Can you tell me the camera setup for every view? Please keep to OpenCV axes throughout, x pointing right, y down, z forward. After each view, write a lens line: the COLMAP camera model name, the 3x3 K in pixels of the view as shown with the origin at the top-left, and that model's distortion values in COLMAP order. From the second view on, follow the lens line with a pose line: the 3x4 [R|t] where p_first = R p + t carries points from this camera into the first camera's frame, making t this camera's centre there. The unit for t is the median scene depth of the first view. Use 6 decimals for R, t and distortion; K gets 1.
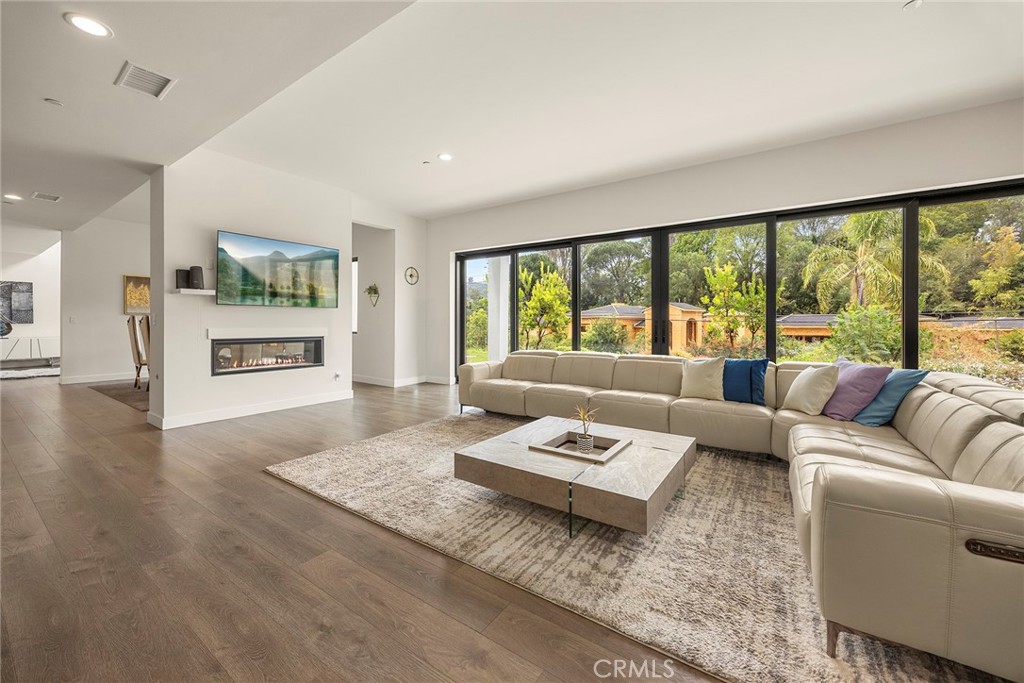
lens RADIAL K [[392.4, 0, 500.3], [0, 392.4, 323.4], [0, 0, 1]] dist [0.012573, 0.001164]
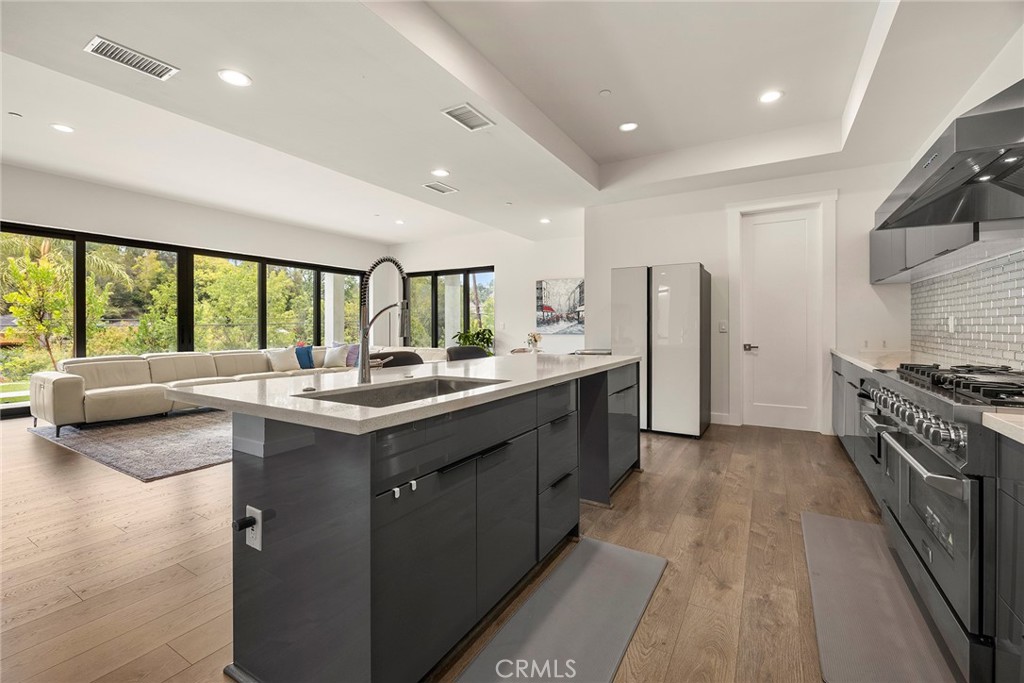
lens RADIAL K [[438.9, 0, 514.8], [0, 438.9, 337.3], [0, 0, 1]] dist [-0.006394, -0.000525]
pose [[-0.080358, -0.025325, 0.996444, -1.232622], [0.000955, 0.999675, 0.025484, -0.003307], [-0.996766, 0.003000, -0.080307, 0.129979]]
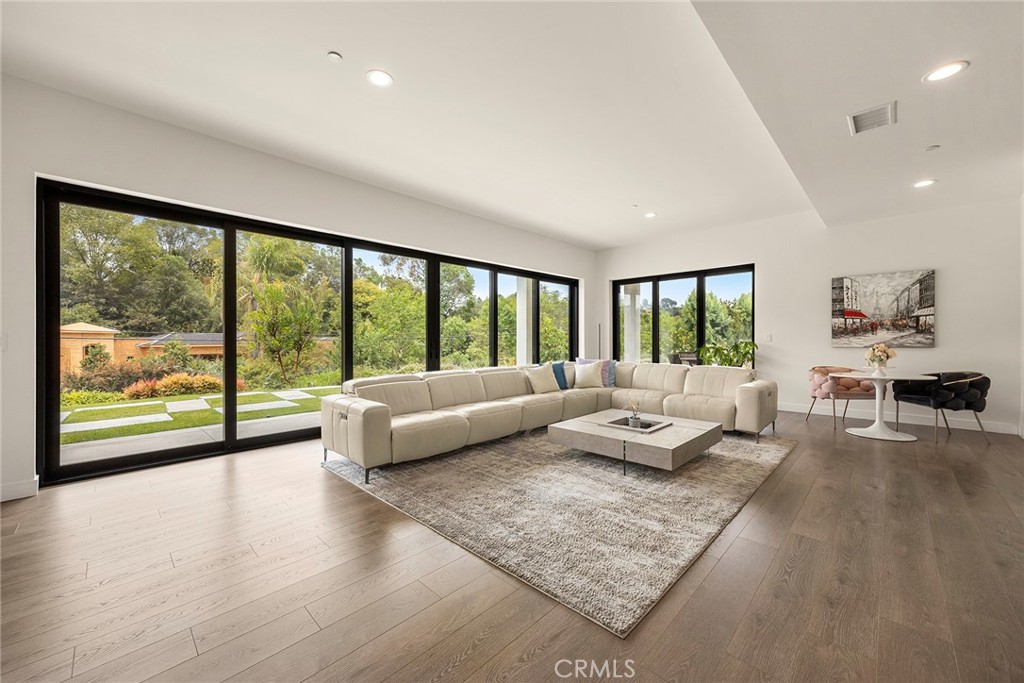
lens RADIAL K [[392.4, 0, 510.7], [0, 392.4, 341.5], [0, 0, 1]] dist [0.012573, 0.001164]
pose [[0.149111, -0.006819, 0.988797, -0.794948], [0.007934, 0.999952, 0.005699, -0.004402], [-0.988789, 0.006995, 0.149158, 0.761126]]
